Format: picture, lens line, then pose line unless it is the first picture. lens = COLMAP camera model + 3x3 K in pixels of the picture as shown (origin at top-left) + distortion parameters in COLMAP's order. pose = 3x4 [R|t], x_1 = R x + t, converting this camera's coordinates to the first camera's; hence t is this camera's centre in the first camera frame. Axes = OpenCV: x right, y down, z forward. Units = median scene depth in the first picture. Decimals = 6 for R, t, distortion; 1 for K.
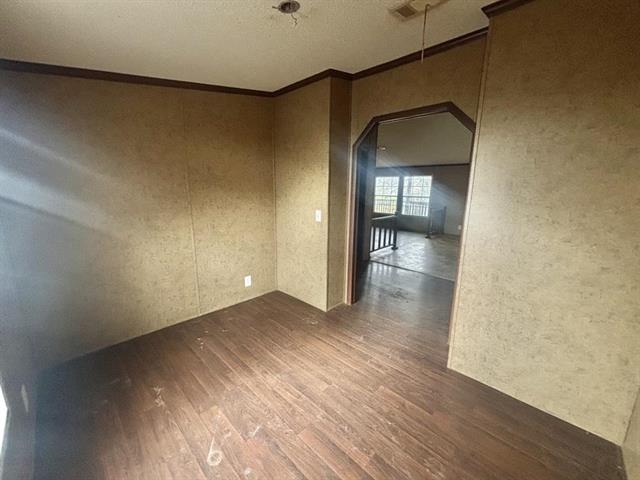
lens RADIAL K [[257.9, 0, 320.0], [0, 257.9, 240.0], [0, 0, 1]] dist [-0.001349, -0.000111]
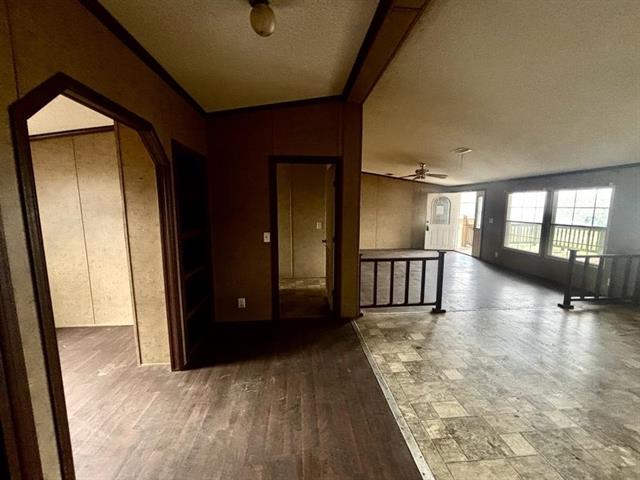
lens RADIAL K [[257.9, 0, 320.0], [0, 257.9, 240.0], [0, 0, 1]] dist [-0.001349, -0.000111]
pose [[0.751530, 0.072199, -0.655736, 0.343143], [-0.123224, 0.991862, -0.032016, -0.058302], [0.648088, 0.104864, 0.754311, 0.253658]]
